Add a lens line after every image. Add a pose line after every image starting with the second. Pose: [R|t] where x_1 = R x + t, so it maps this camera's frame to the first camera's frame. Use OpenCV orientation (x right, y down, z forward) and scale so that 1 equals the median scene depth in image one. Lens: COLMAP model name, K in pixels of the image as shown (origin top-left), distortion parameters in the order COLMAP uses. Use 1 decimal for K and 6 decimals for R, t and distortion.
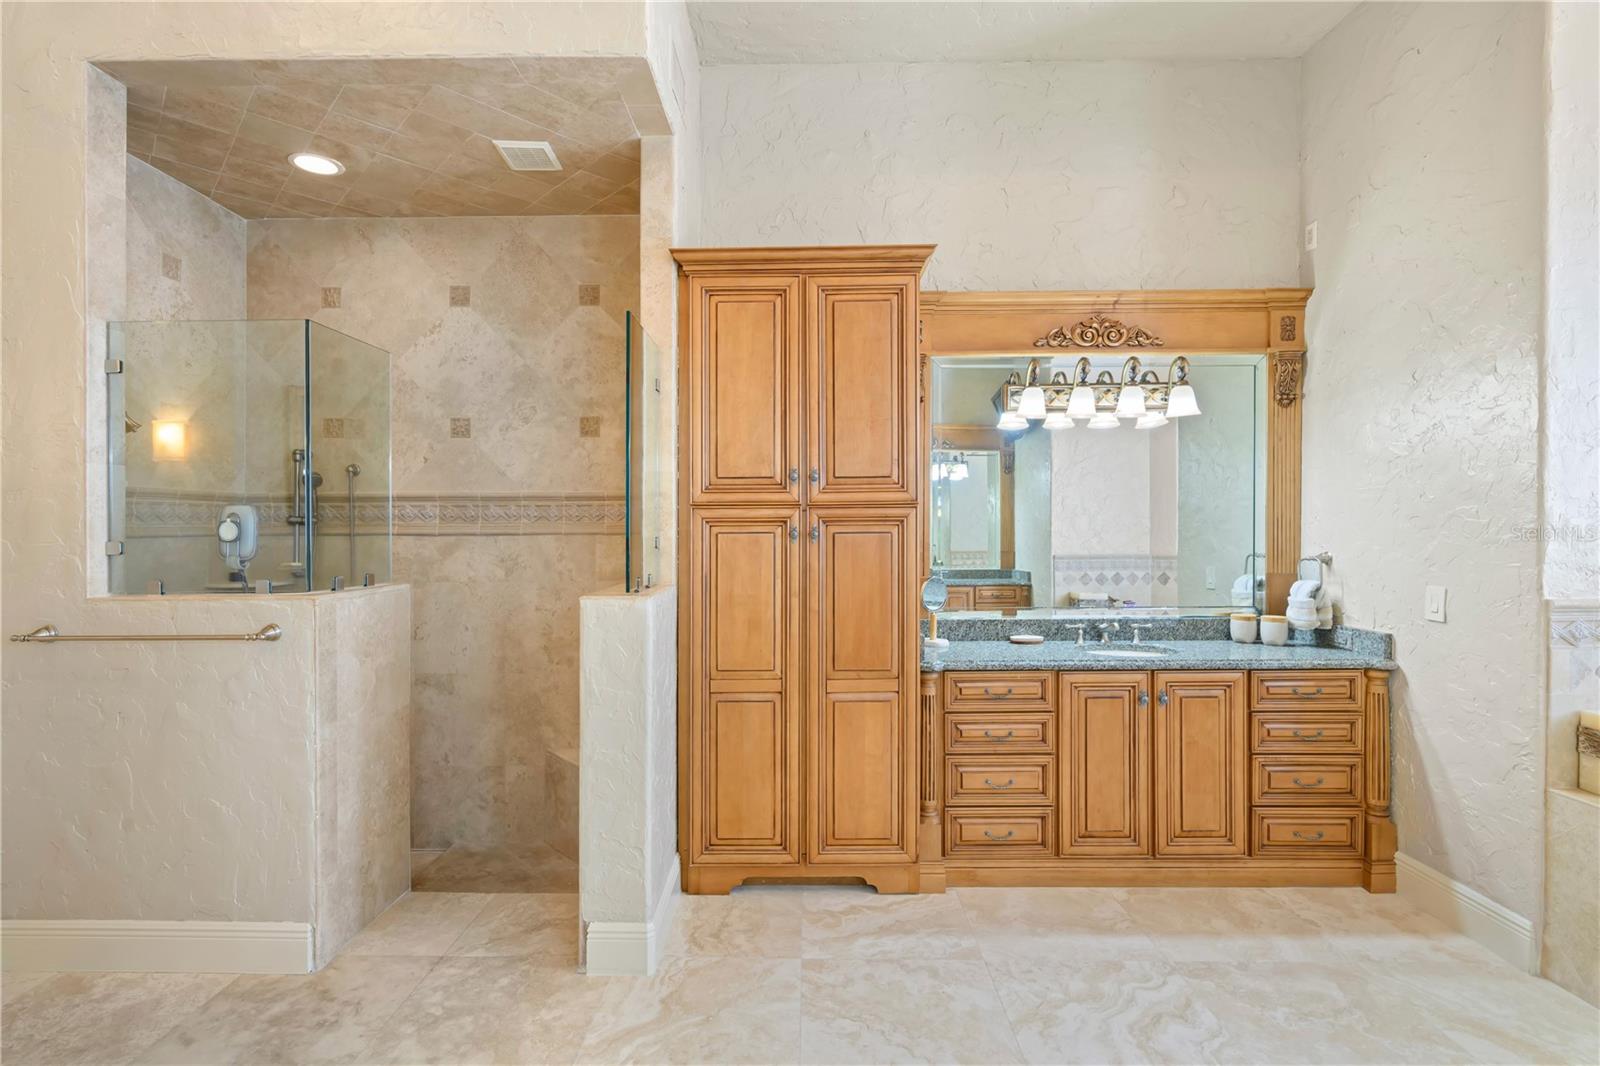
lens RADIAL K [[661.6, 0, 800.3], [0, 661.6, 537.0], [0, 0, 1]] dist [-0.001650, -0.000093]
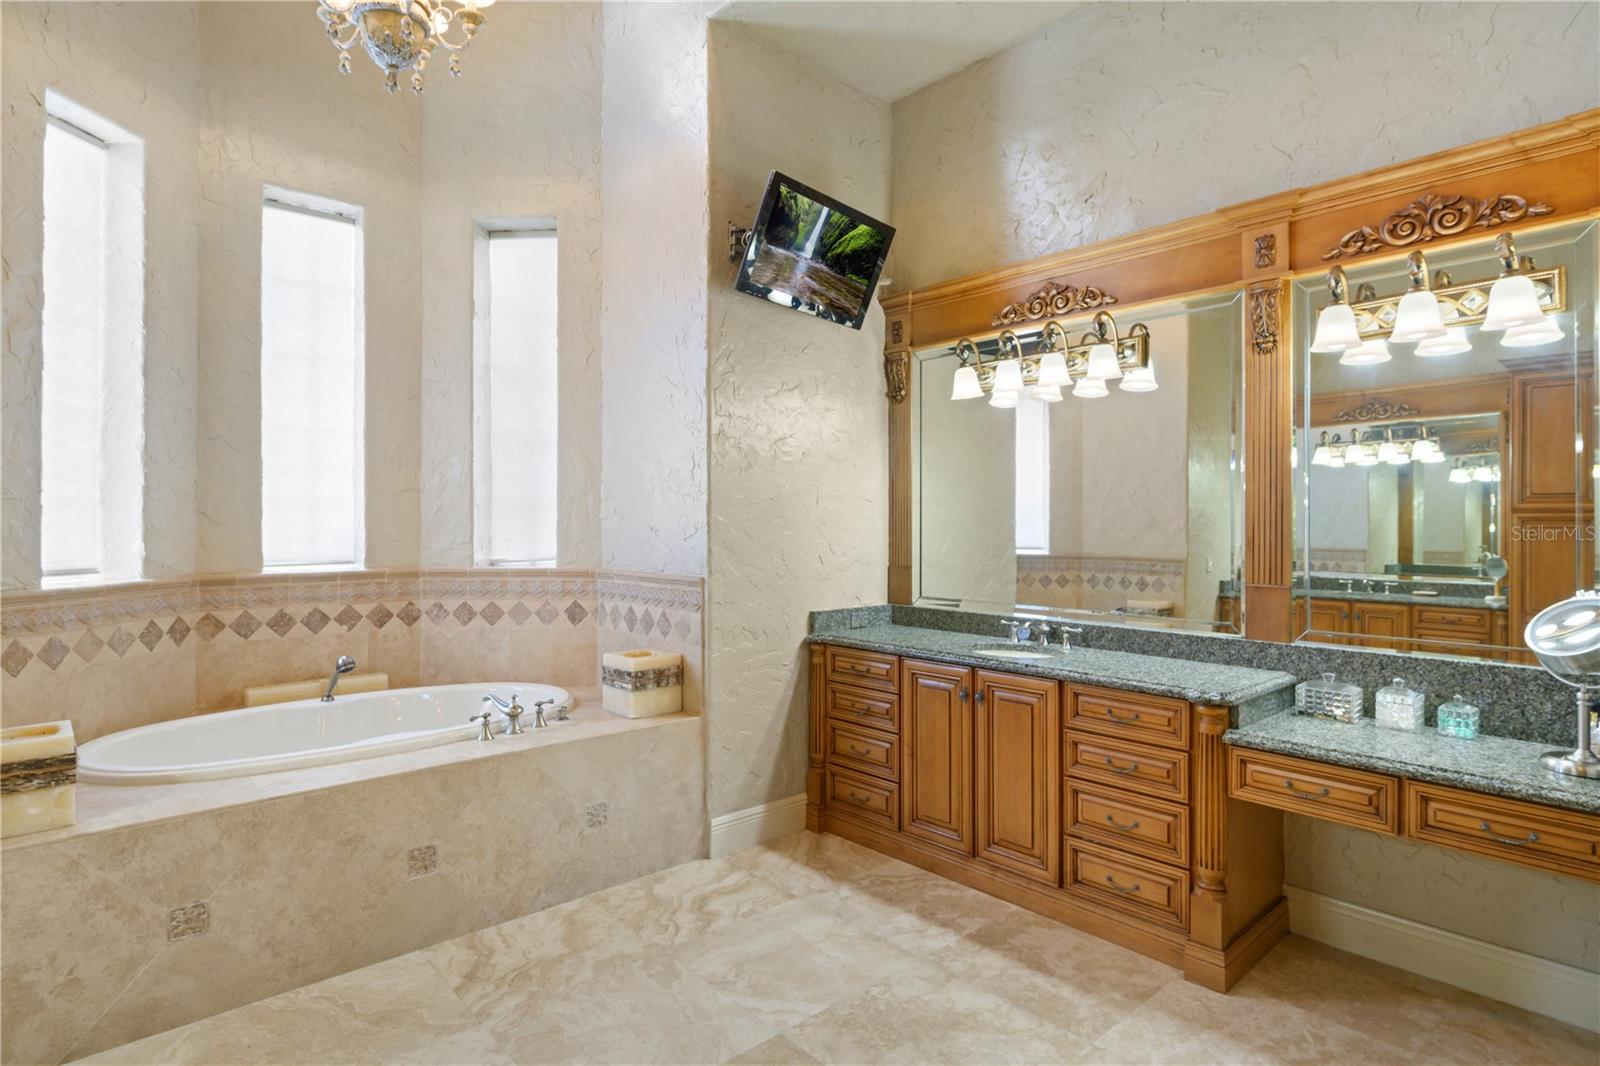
lens RADIAL K [[831.7, 0, 798.9], [0, 831.7, 525.3], [0, 0, 1]] dist [0.003443, 0.000158]
pose [[0.676581, 0.006383, -0.736341, 1.173220], [-0.006229, 0.999976, 0.002944, -0.010006], [0.736342, 0.002595, 0.676605, -0.027819]]
